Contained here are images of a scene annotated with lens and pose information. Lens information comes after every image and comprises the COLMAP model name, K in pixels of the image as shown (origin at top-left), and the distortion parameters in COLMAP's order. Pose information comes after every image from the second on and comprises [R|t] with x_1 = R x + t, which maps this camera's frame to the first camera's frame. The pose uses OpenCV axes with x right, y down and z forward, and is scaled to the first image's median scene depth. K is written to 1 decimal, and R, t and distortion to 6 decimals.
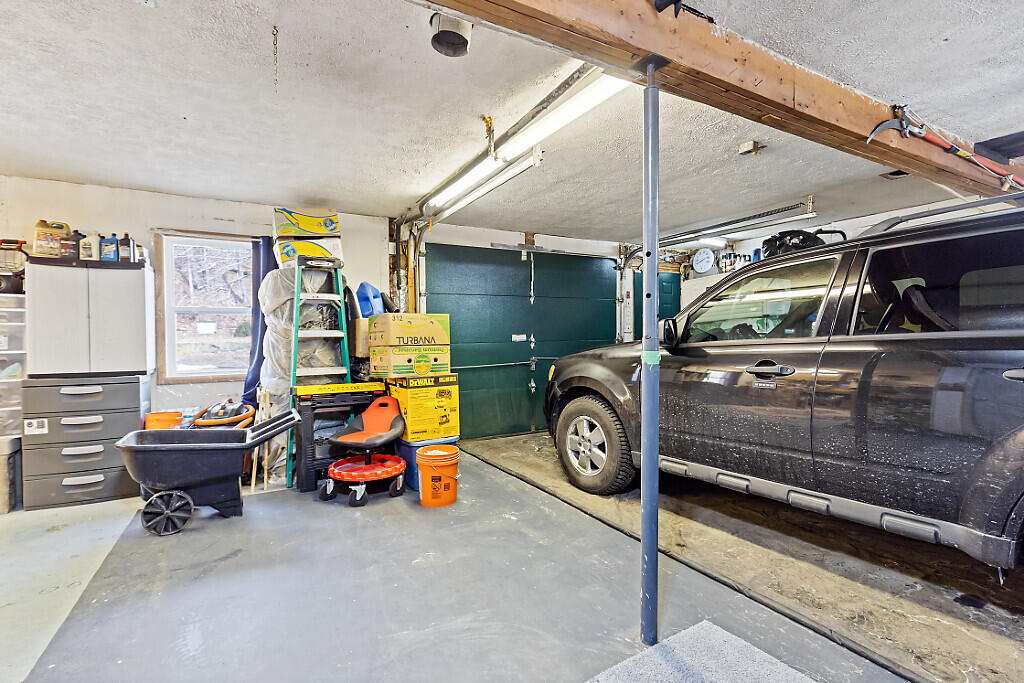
lens RADIAL K [[463.0, 0, 507.5], [0, 463.0, 344.4], [0, 0, 1]] dist [-0.000719, 0.001708]
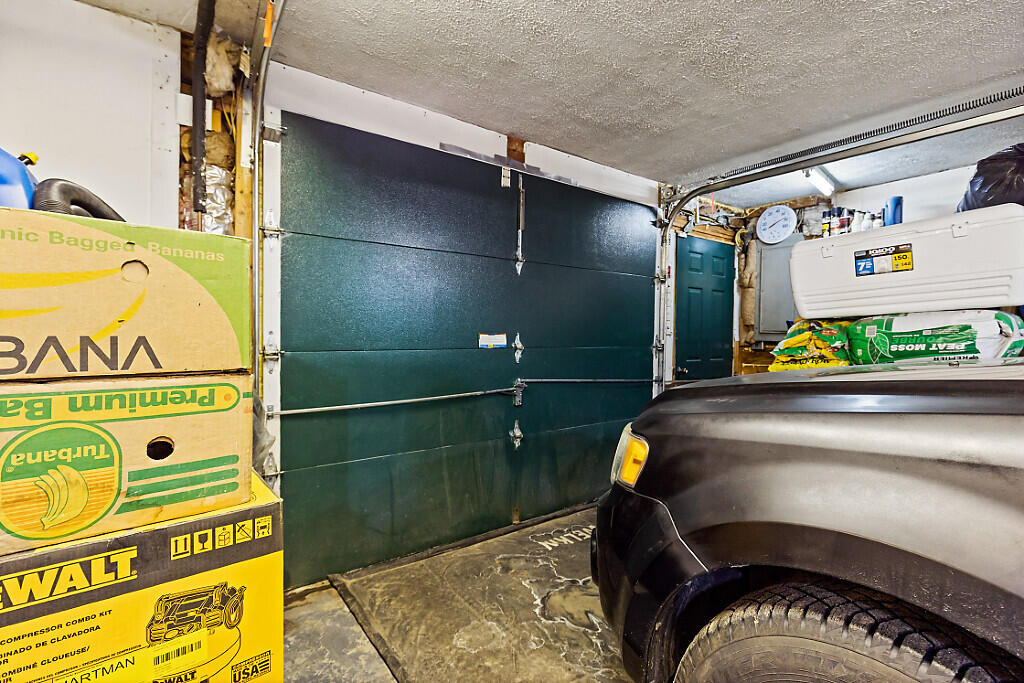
lens RADIAL K [[463.0, 0, 514.9], [0, 463.0, 340.3], [0, 0, 1]] dist [-0.000719, 0.001708]
pose [[0.991405, 0.019910, 0.129306, -0.016001], [-0.018824, 0.999777, -0.009617, -0.010304], [-0.129469, 0.007100, 0.991558, 0.499052]]
